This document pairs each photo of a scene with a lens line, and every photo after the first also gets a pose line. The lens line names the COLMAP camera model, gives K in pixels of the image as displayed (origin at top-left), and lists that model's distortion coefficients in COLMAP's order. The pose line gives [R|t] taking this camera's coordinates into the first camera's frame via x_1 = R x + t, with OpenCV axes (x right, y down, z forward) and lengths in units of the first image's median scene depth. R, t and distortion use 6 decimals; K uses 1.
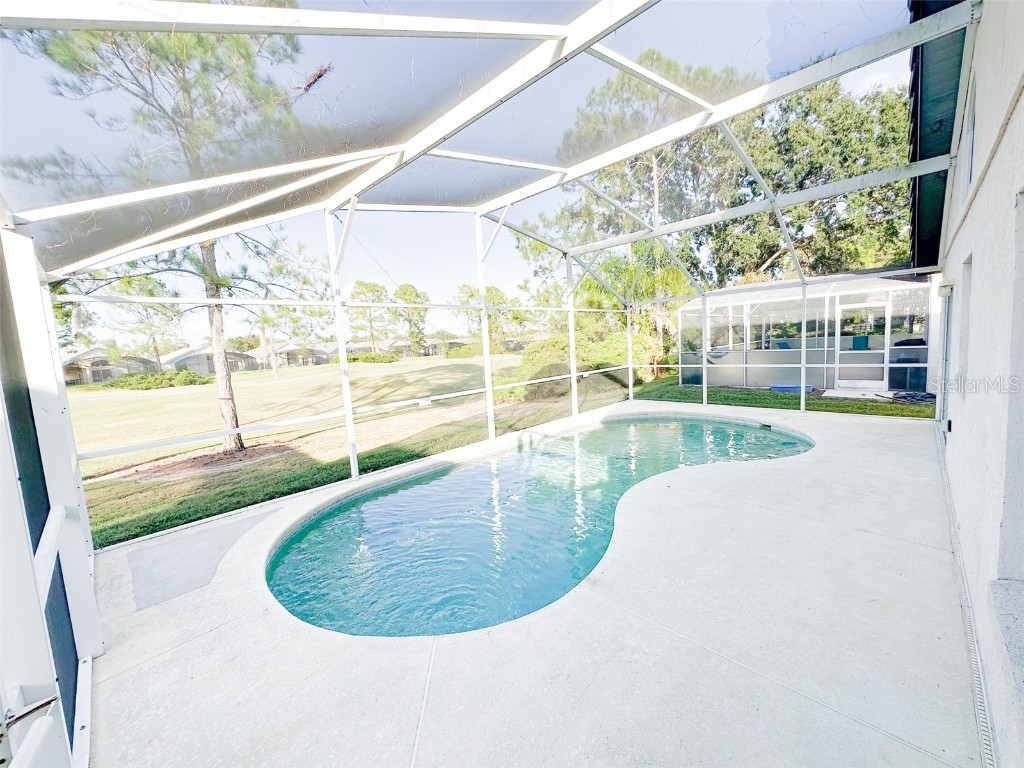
lens RADIAL K [[409.5, 0, 508.4], [0, 409.5, 382.5], [0, 0, 1]] dist [-0.003757, 0.001039]
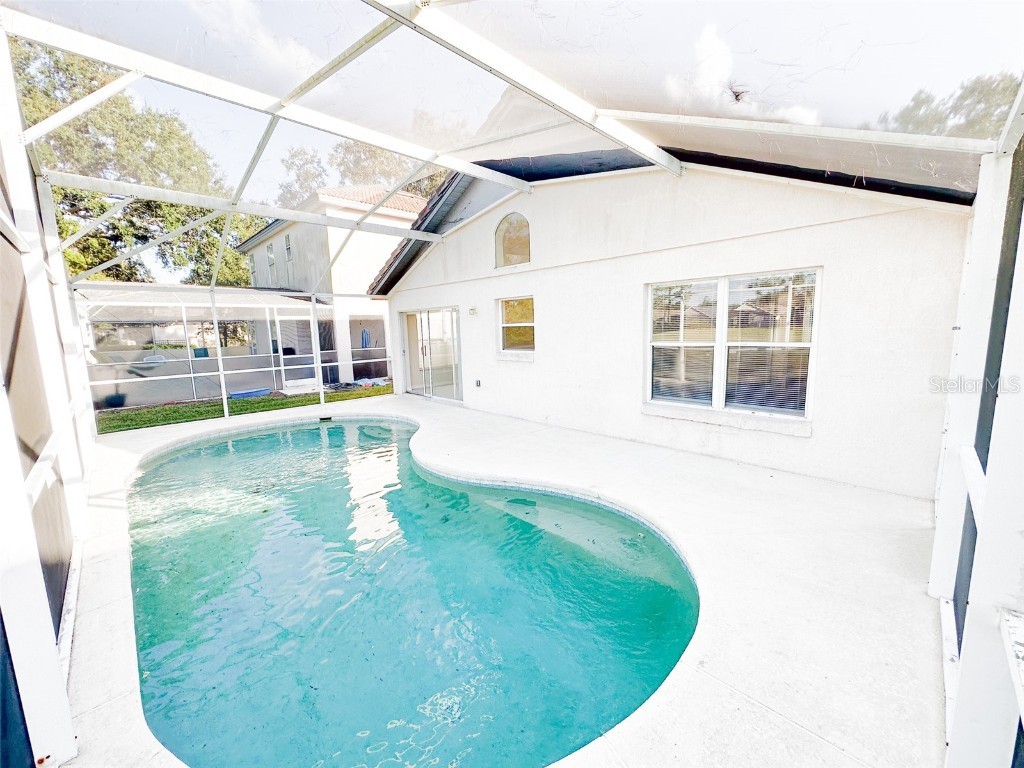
lens RADIAL K [[409.5, 0, 512.7], [0, 409.5, 387.6], [0, 0, 1]] dist [-0.003757, 0.001039]
pose [[0.012579, -0.089114, 0.995942, -0.372839], [0.118788, 0.989101, 0.087001, -0.012027], [-0.992840, 0.117212, 0.023027, 0.365263]]
